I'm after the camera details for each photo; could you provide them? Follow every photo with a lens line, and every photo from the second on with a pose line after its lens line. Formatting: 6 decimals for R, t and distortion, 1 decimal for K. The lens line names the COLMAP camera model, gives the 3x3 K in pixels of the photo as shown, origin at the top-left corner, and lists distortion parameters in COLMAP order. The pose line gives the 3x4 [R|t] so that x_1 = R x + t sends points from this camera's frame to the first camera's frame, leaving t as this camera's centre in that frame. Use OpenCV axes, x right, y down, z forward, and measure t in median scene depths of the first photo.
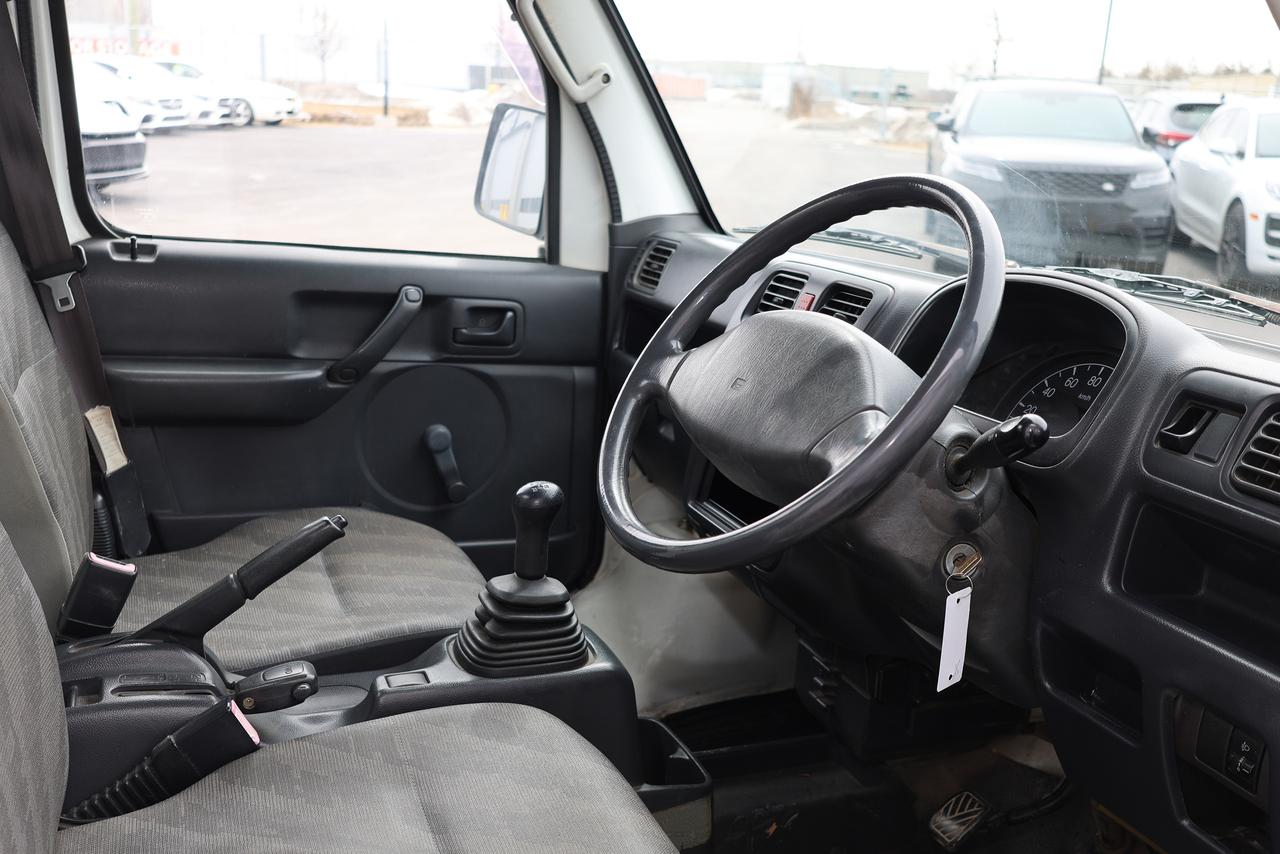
lens RADIAL K [[1217.0, 0, 646.4], [0, 1217.0, 431.1], [0, 0, 1]] dist [0.026503, 0.000000]
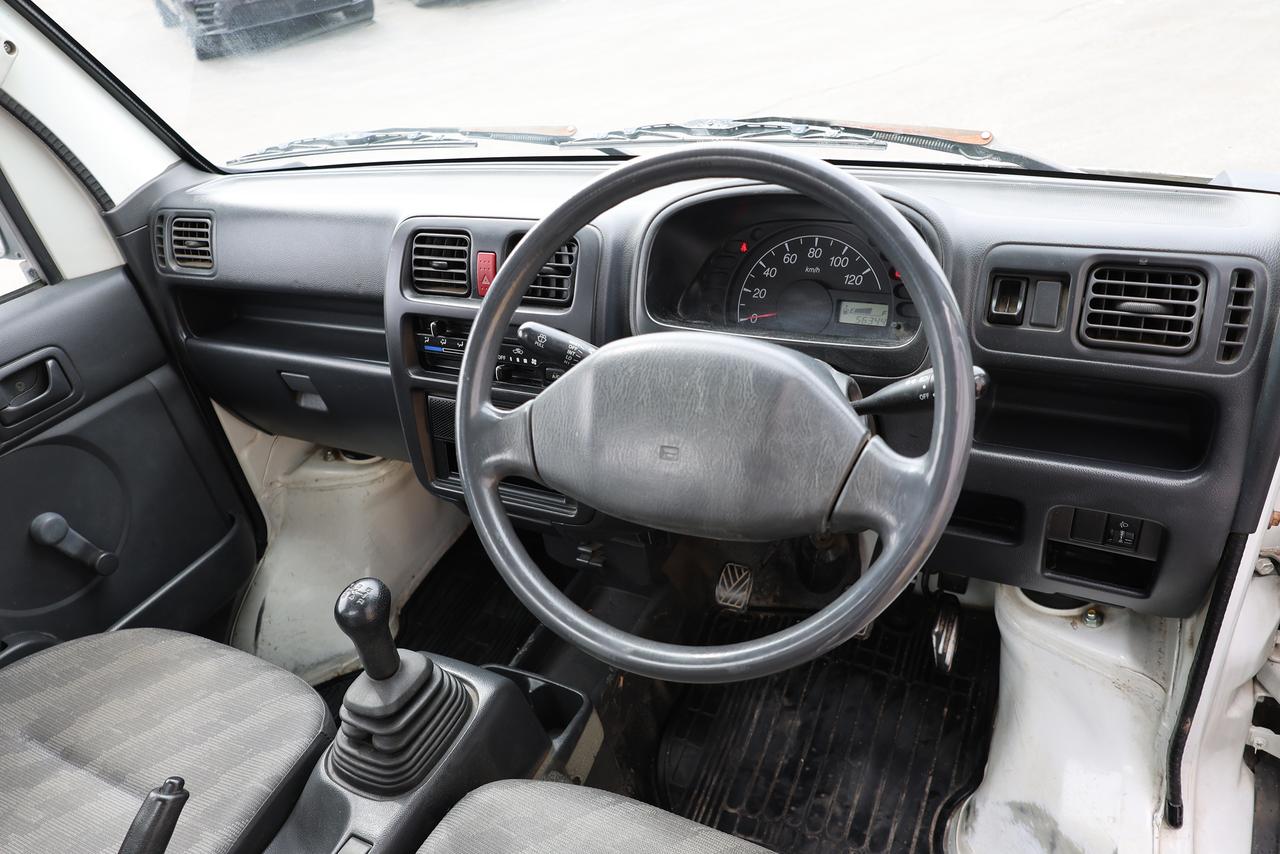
lens RADIAL K [[882.5, 0, 636.0], [0, 882.5, 426.8], [0, 0, 1]] dist [-0.013849, 0.005372]
pose [[0.729519, -0.501273, 0.465325, -0.124270], [0.330310, 0.853951, 0.402074, -0.173331], [-0.598914, -0.139619, 0.788549, 0.274972]]
